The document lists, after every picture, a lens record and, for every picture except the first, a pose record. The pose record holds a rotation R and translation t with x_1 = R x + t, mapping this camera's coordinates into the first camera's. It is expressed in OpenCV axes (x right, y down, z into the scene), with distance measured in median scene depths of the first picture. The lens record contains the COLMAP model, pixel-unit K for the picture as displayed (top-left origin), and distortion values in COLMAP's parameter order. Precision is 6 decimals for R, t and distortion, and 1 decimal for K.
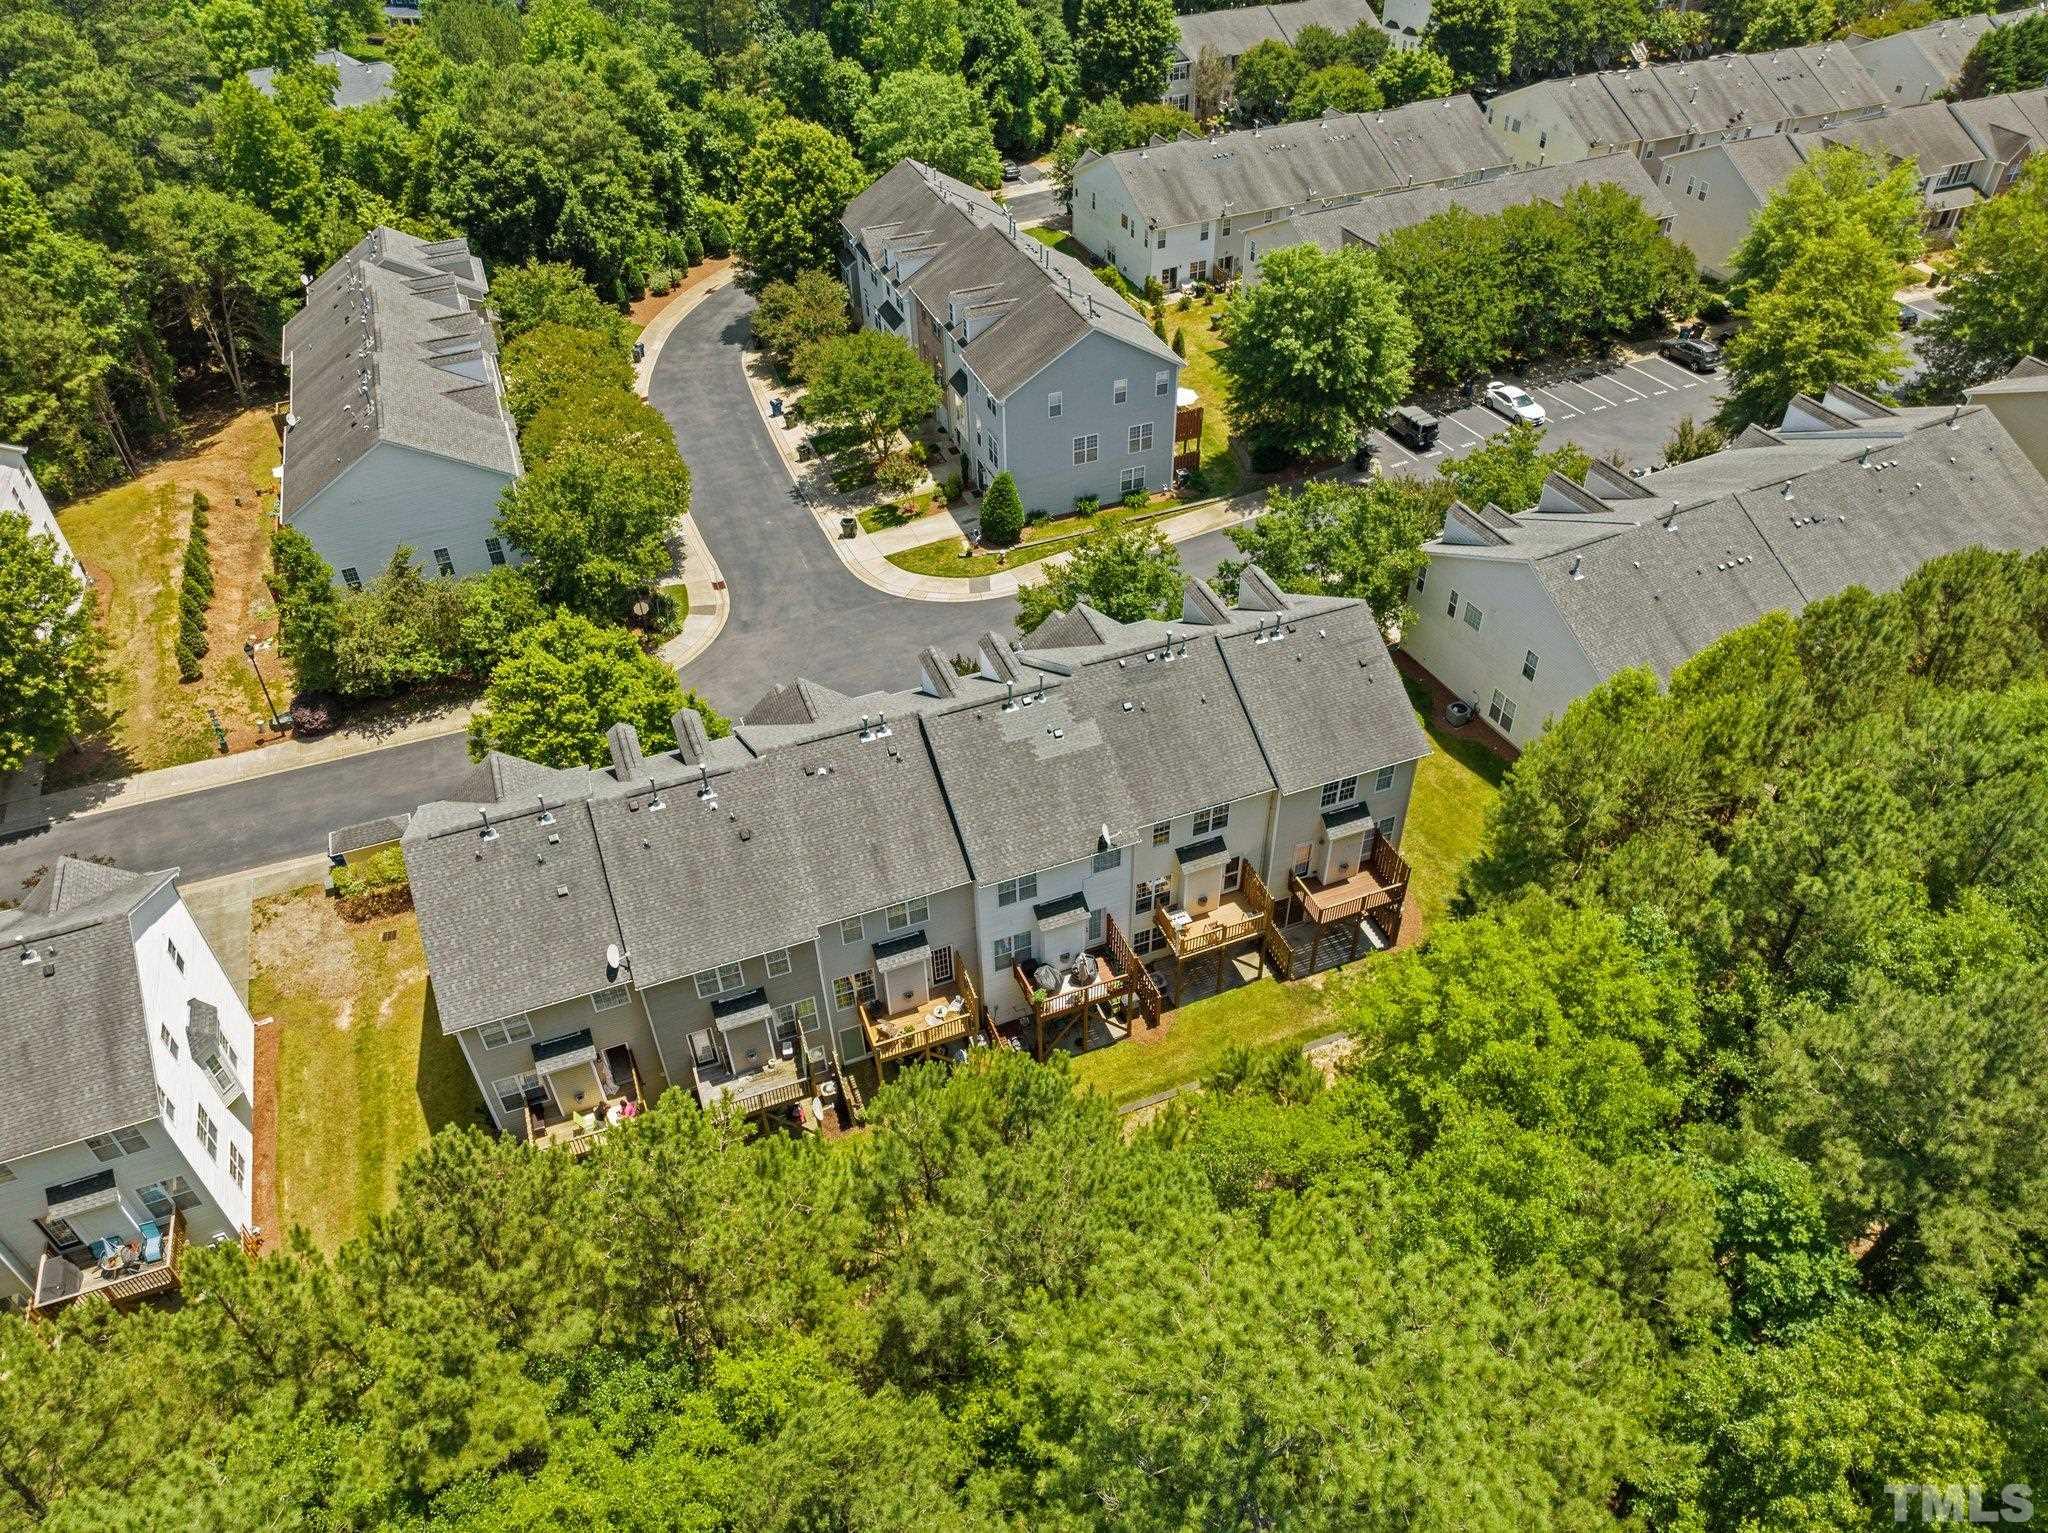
lens RADIAL K [[1419.0, 0, 1024.0], [0, 1419.0, 766.5], [0, 0, 1]] dist [-0.041344, 0.023602]
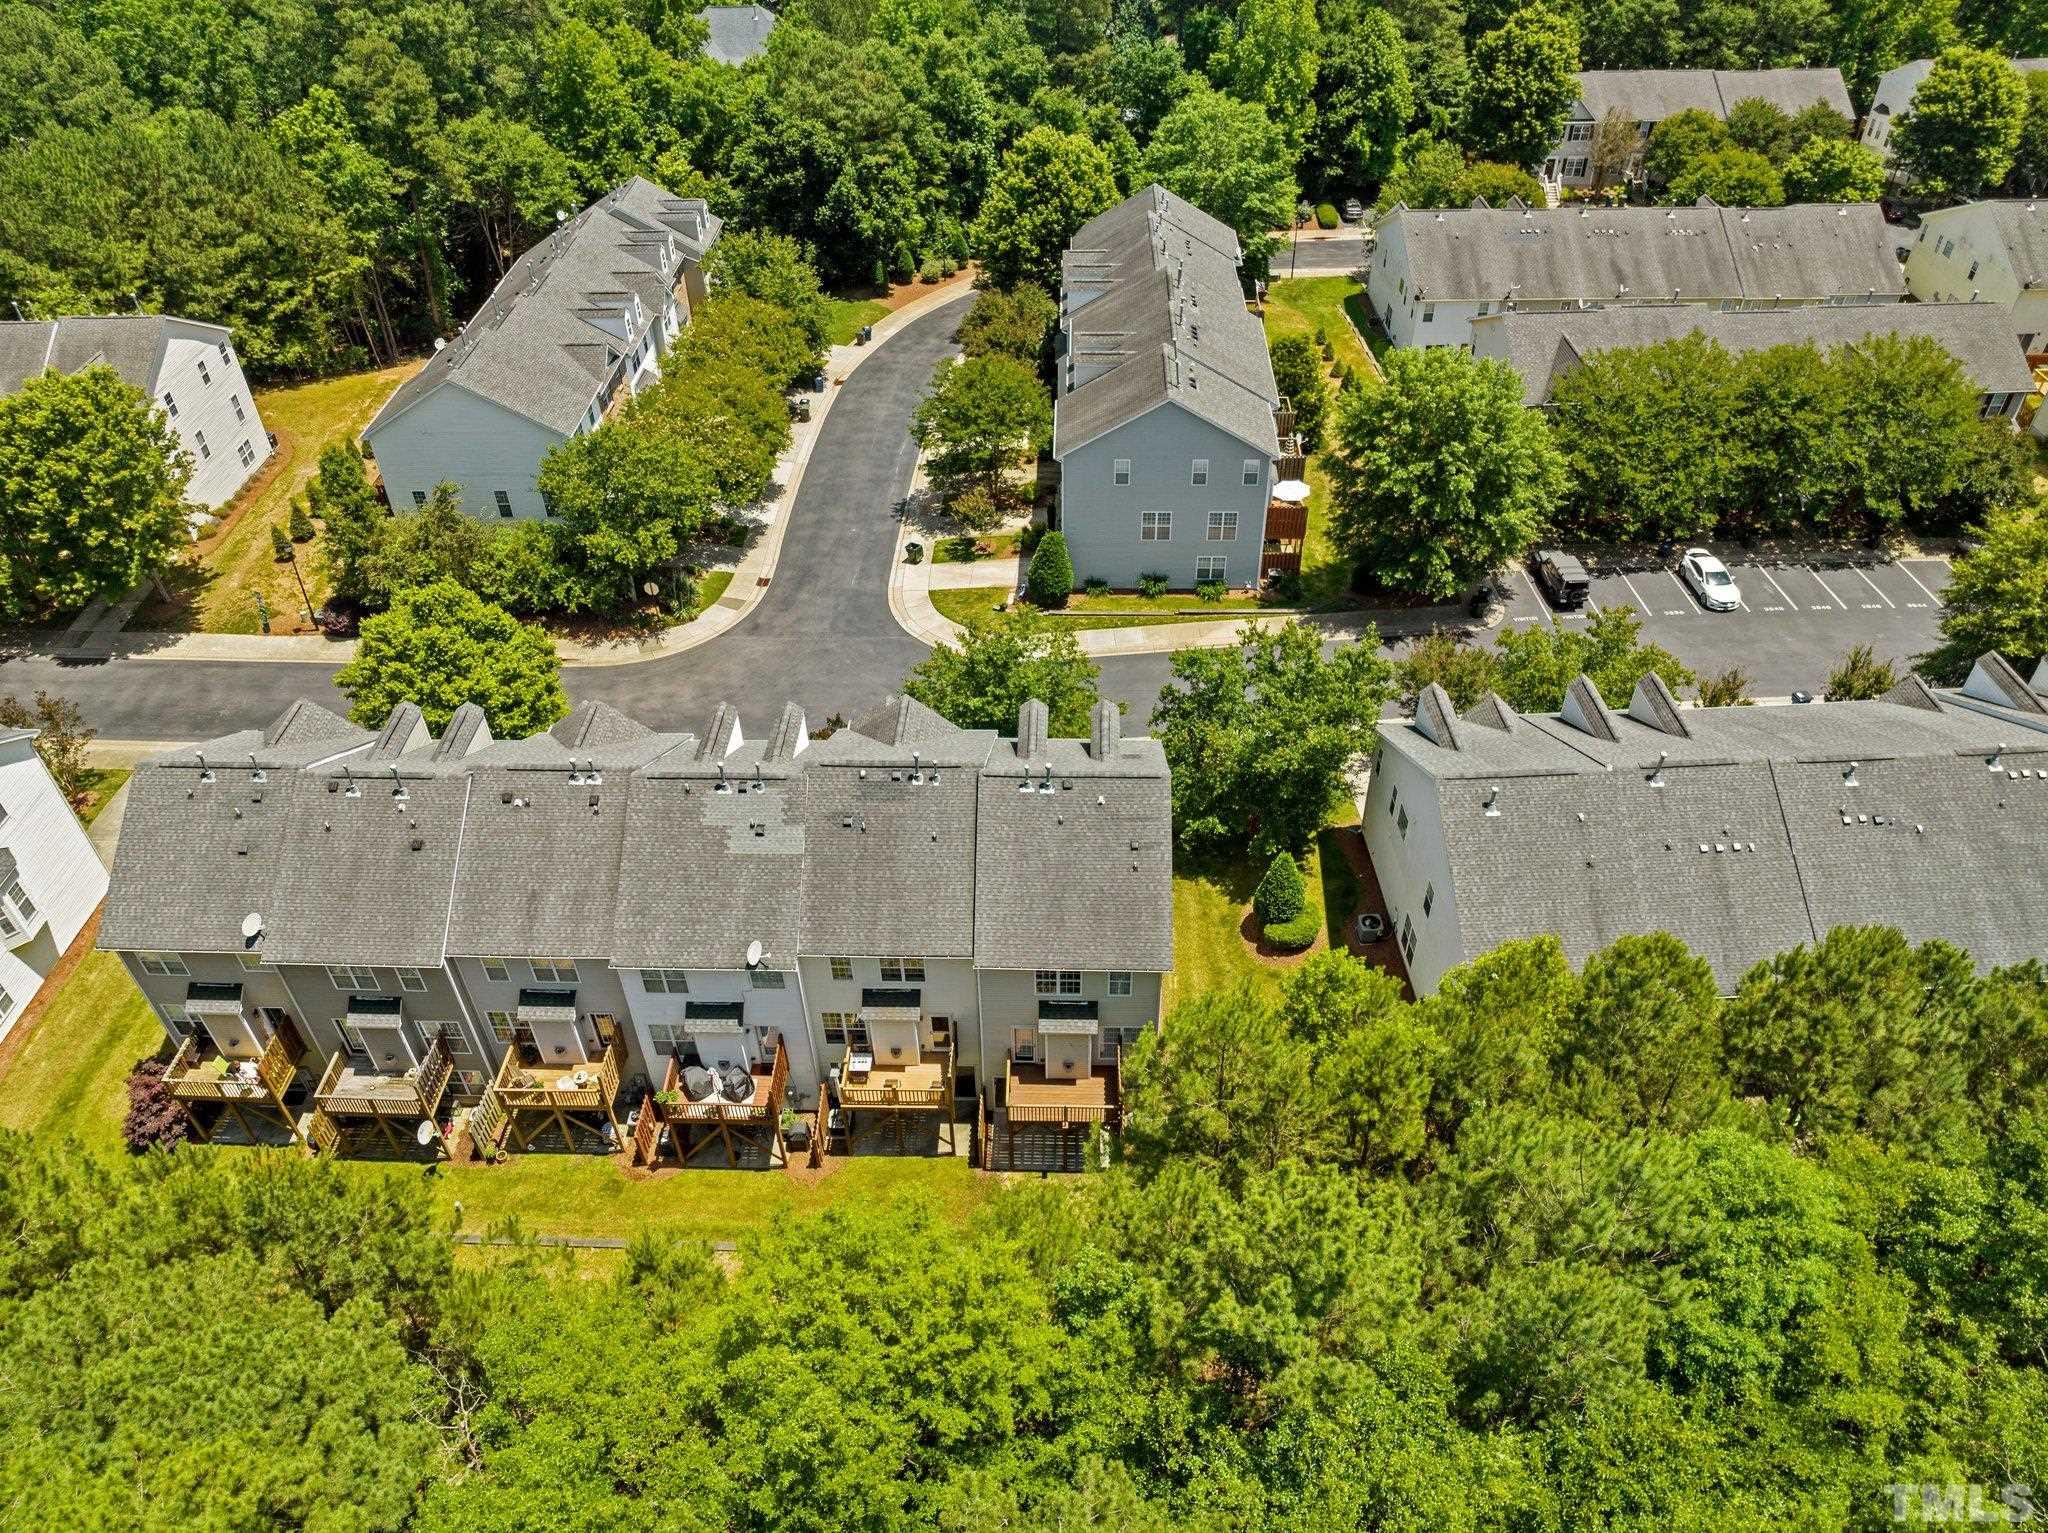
lens RADIAL K [[1419.0, 0, 1024.0], [0, 1419.0, 766.5], [0, 0, 1]] dist [-0.041344, 0.023602]
pose [[0.922137, 0.258662, -0.287677, 0.250396], [-0.257908, 0.965290, 0.041217, -0.083520], [0.288353, 0.036186, 0.956840, 0.097456]]
